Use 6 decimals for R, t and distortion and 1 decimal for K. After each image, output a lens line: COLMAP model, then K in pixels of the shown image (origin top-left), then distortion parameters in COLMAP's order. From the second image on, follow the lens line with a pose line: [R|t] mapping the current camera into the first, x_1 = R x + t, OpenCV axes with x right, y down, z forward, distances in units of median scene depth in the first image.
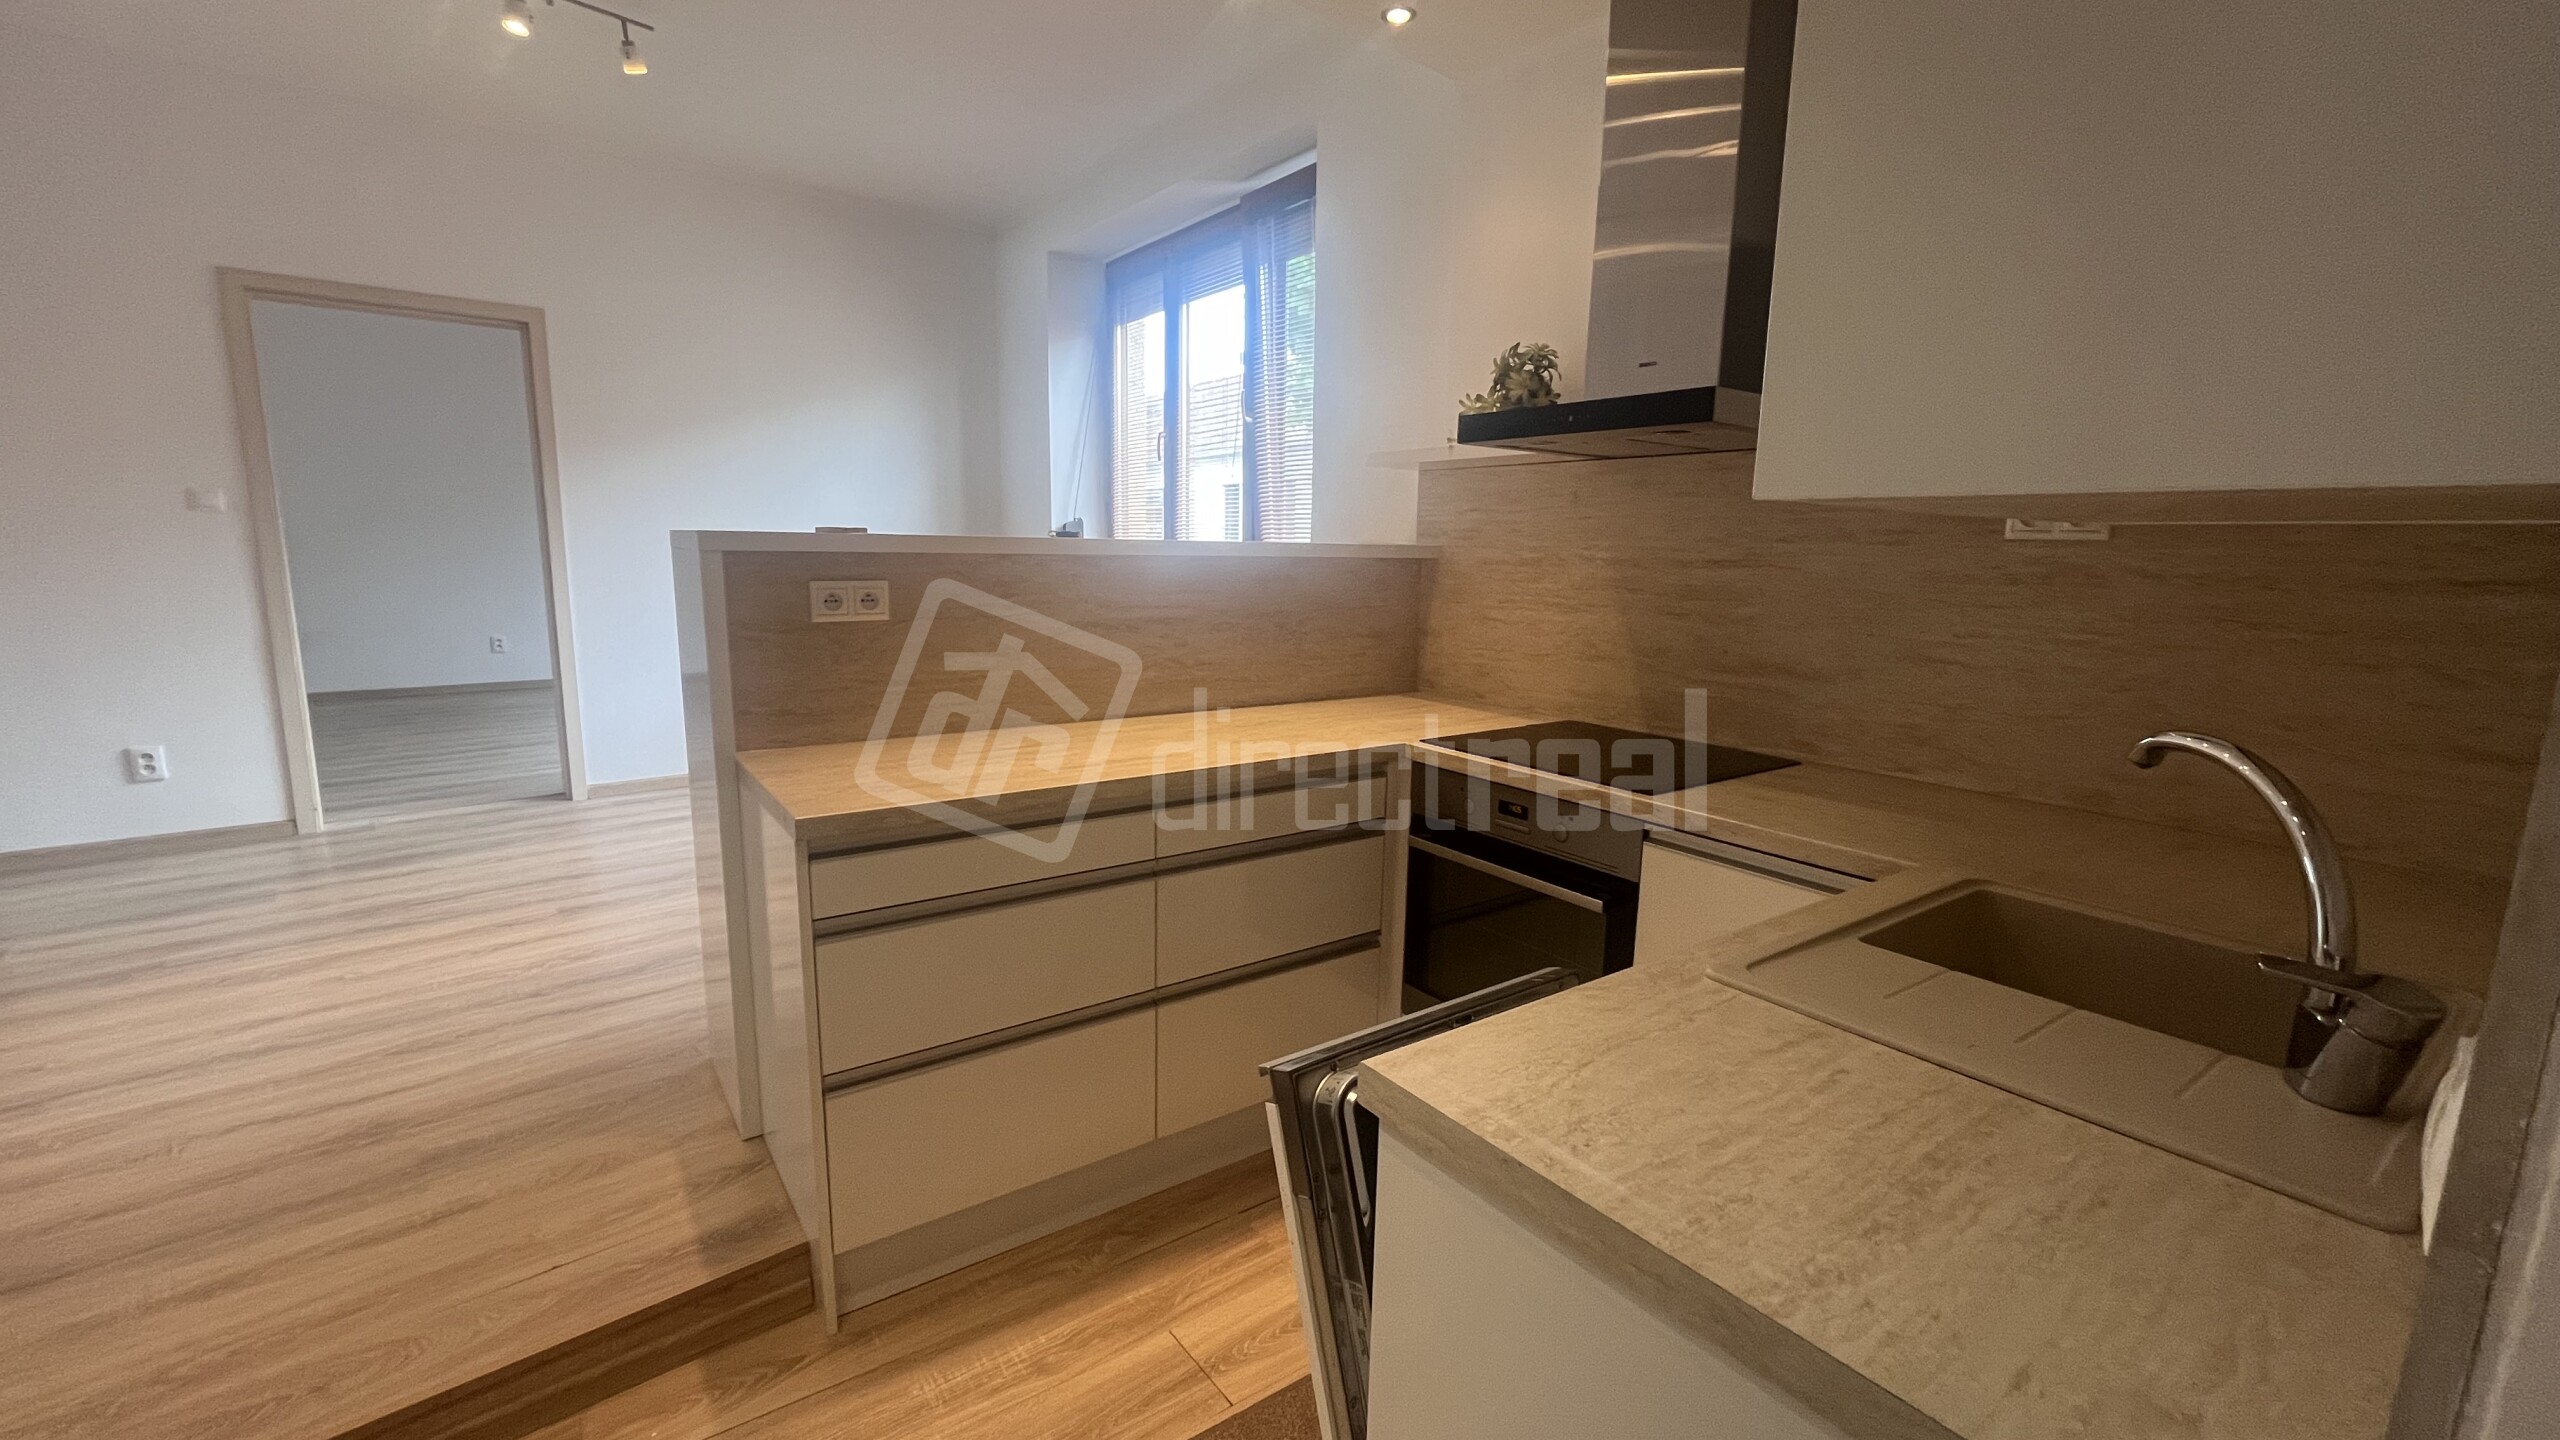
lens RADIAL K [[1043.7, 0, 1272.6], [0, 1043.7, 728.3], [0, 0, 1]] dist [-0.005597, -0.000373]
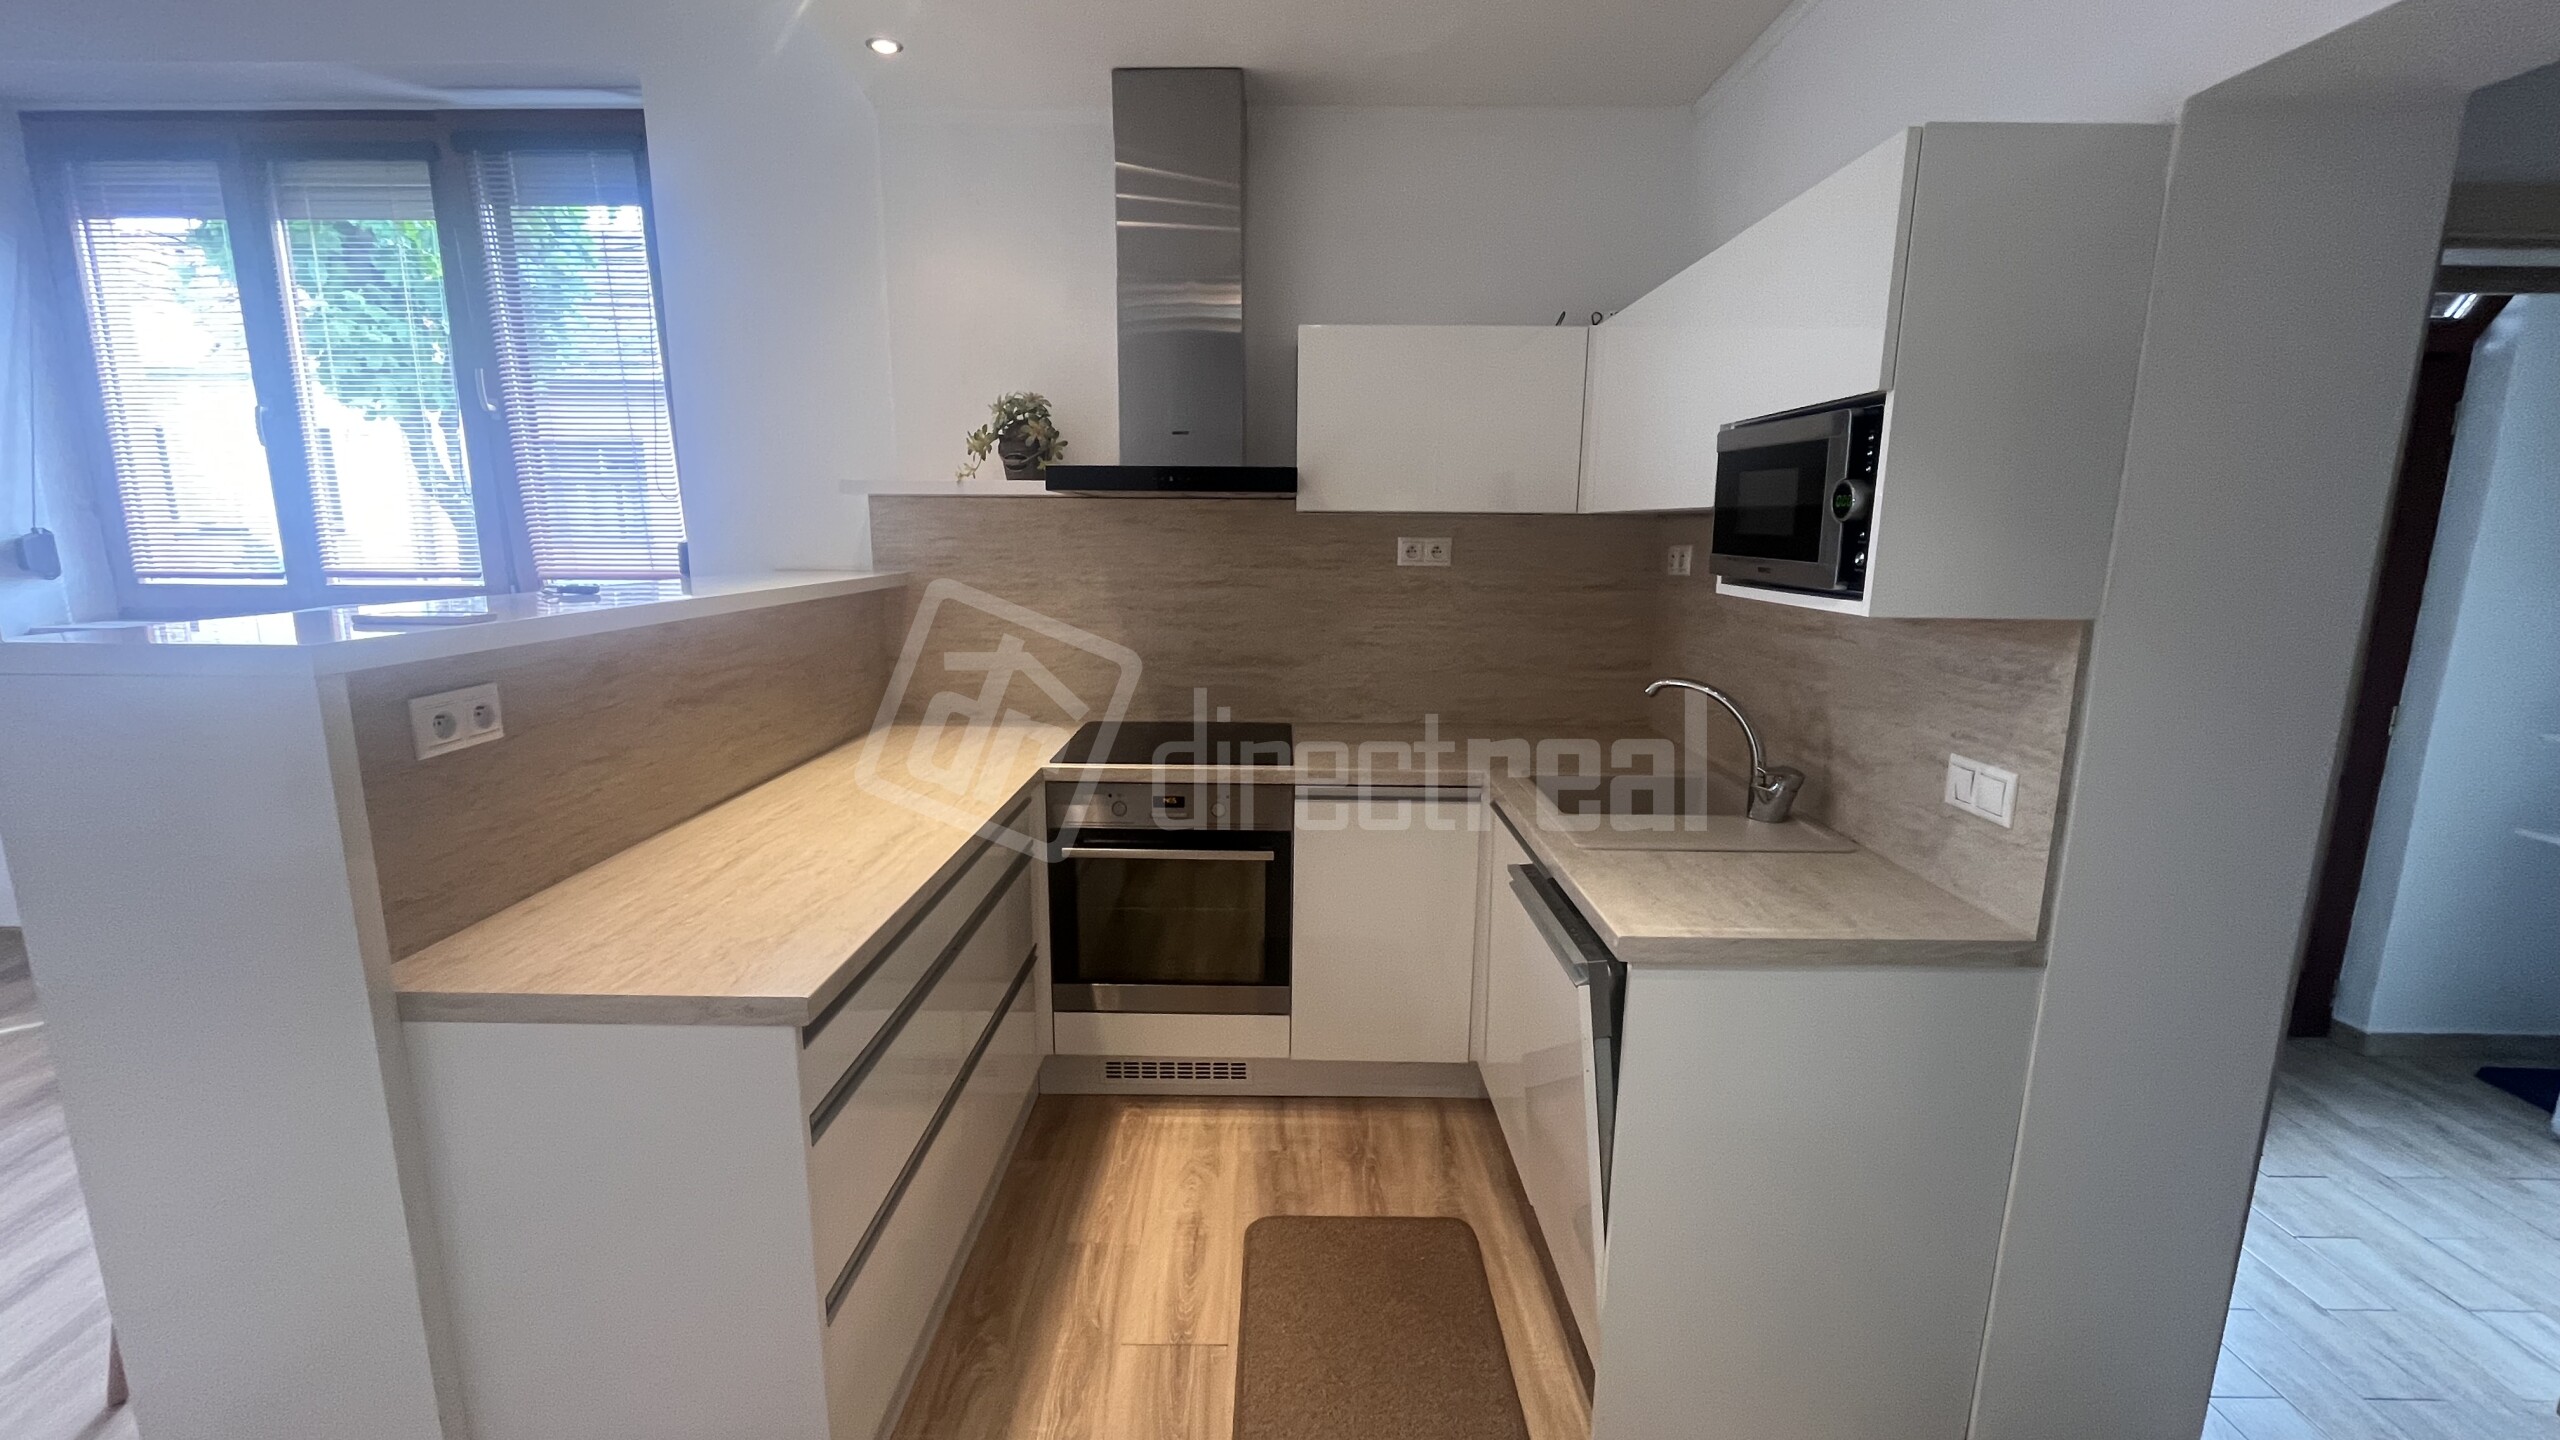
lens RADIAL K [[1043.7, 0, 1272.6], [0, 1043.7, 728.3], [0, 0, 1]] dist [-0.005597, -0.000373]
pose [[0.592936, -0.166986, 0.787745, -0.615925], [0.143564, 0.984511, 0.100636, -0.106518], [-0.792349, 0.053422, 0.607725, 0.161803]]
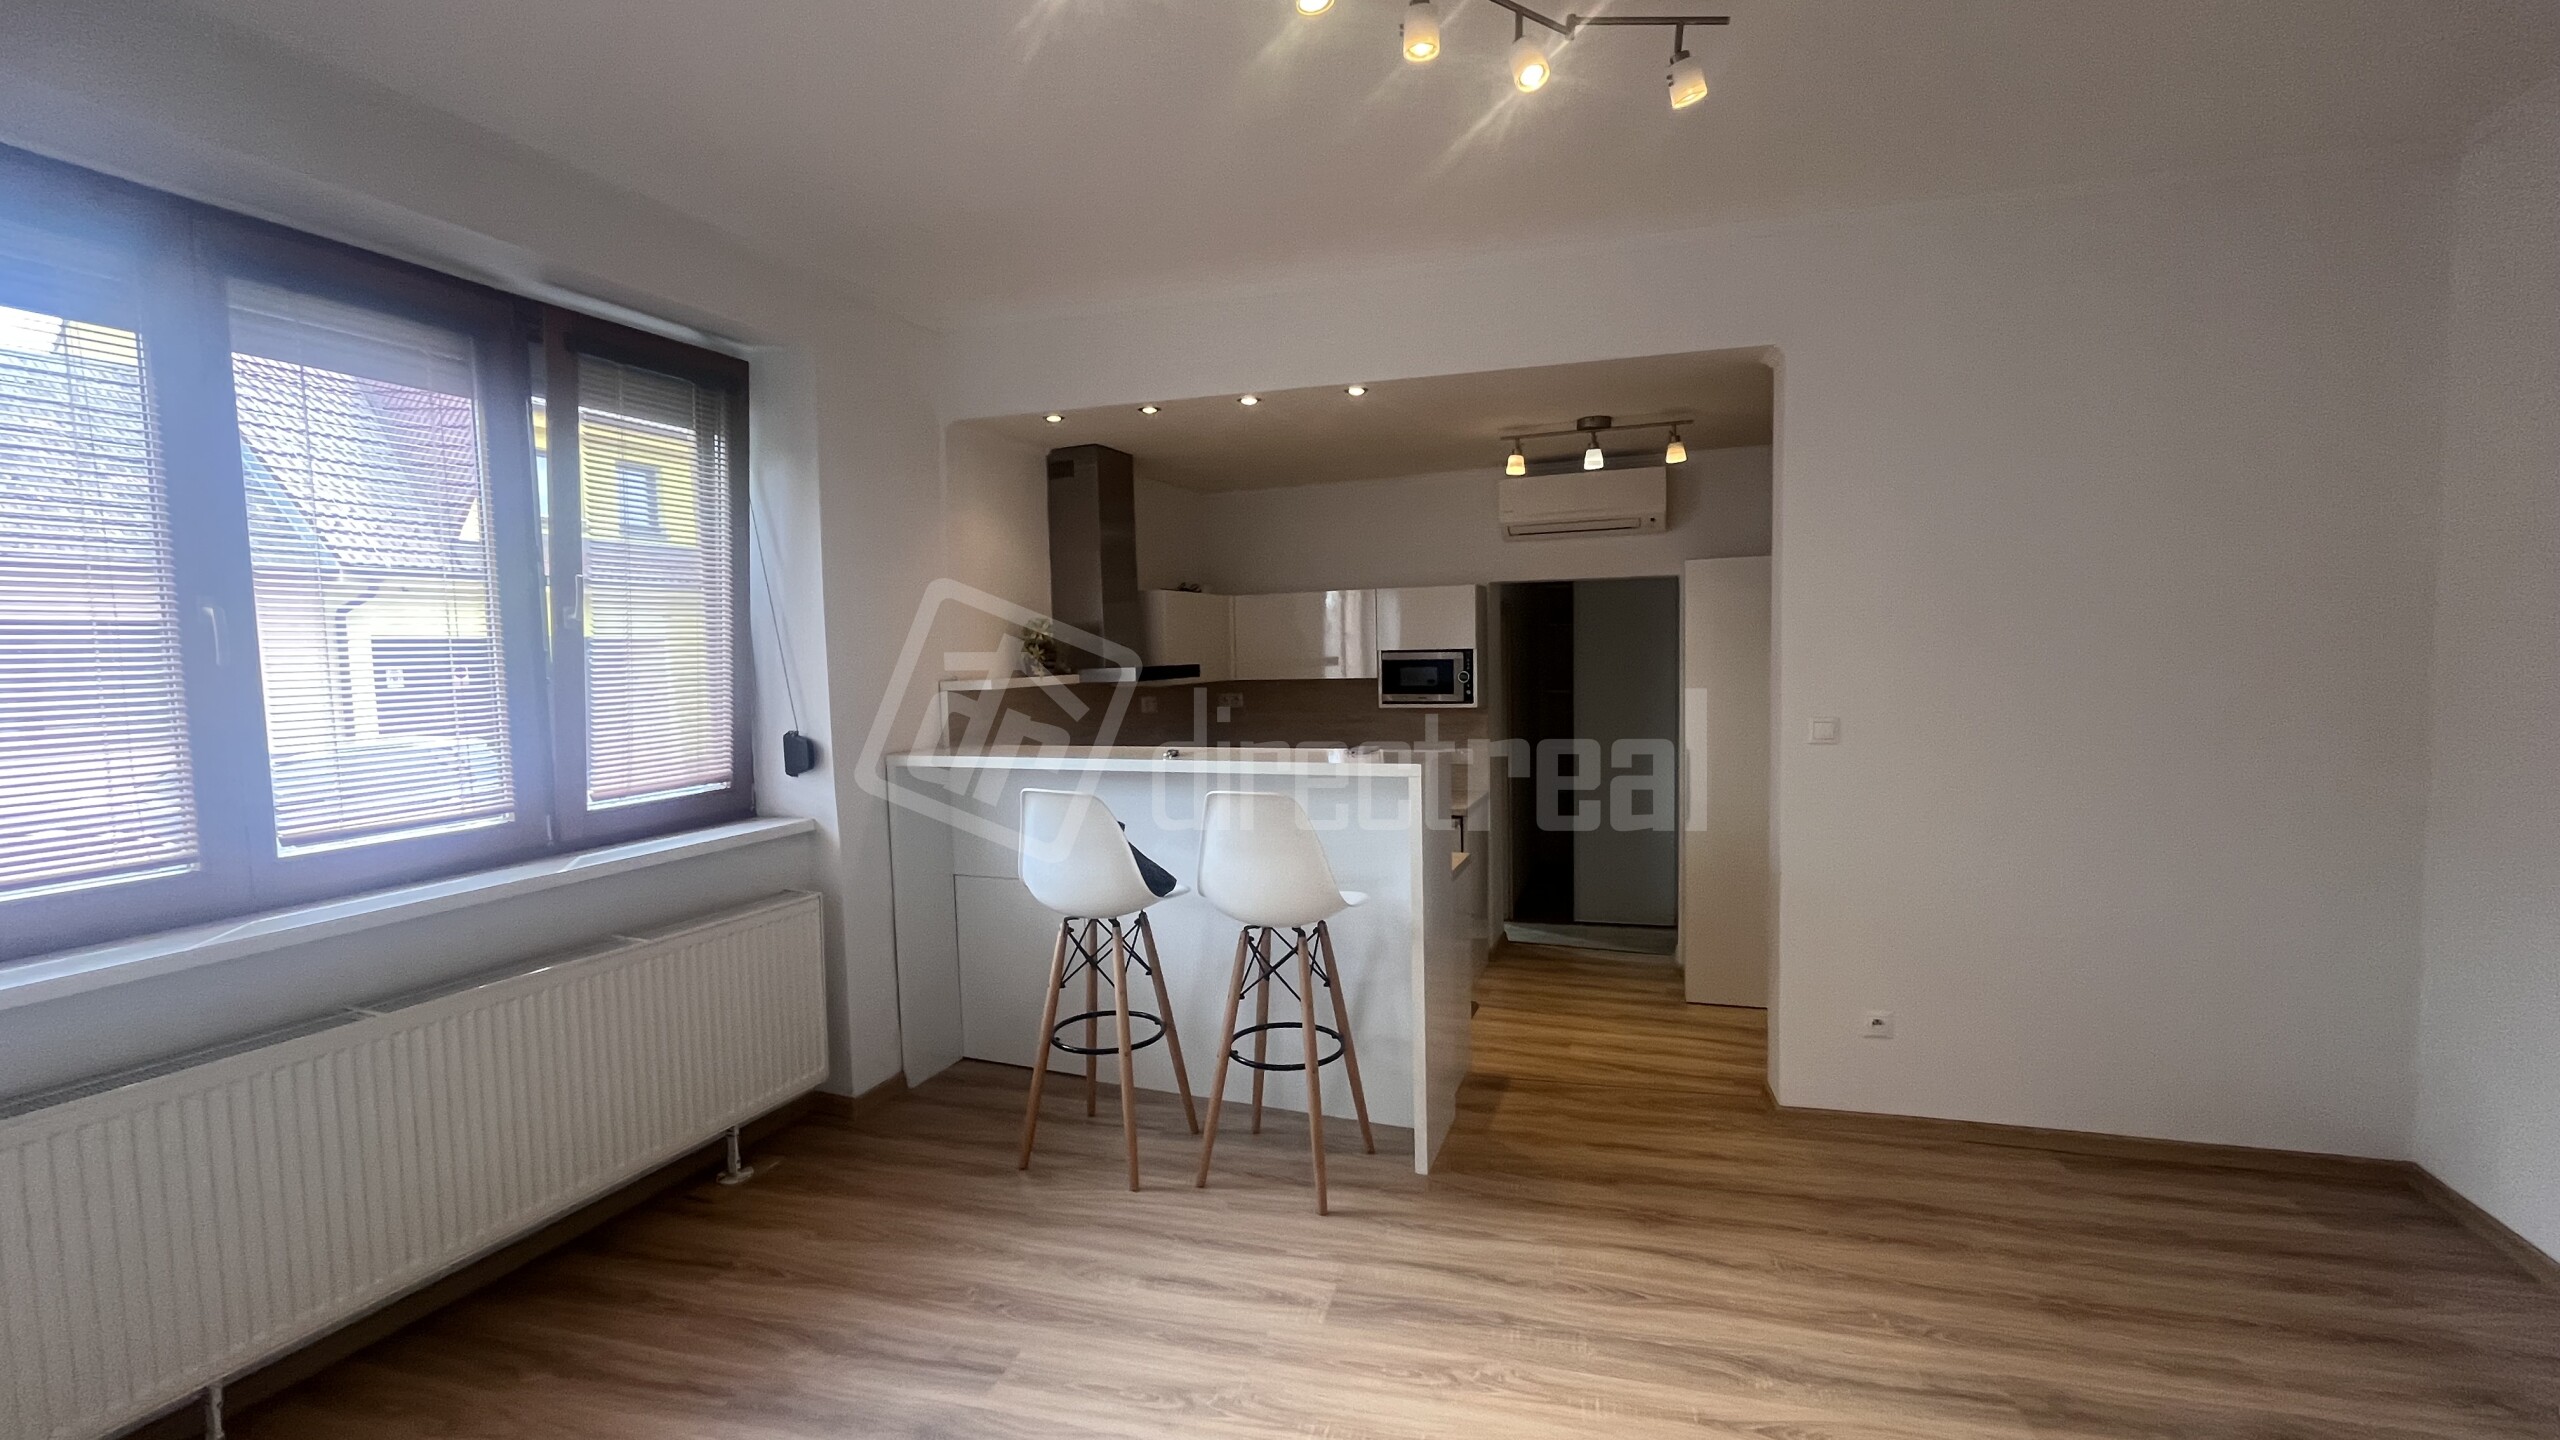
lens RADIAL K [[1043.7, 0, 1272.6], [0, 1043.7, 728.3], [0, 0, 1]] dist [-0.005597, -0.000373]
pose [[-0.536957, -0.068926, 0.840789, -1.624867], [0.161671, 0.969776, 0.182749, -0.517448], [-0.827973, 0.234060, -0.509585, 1.857235]]
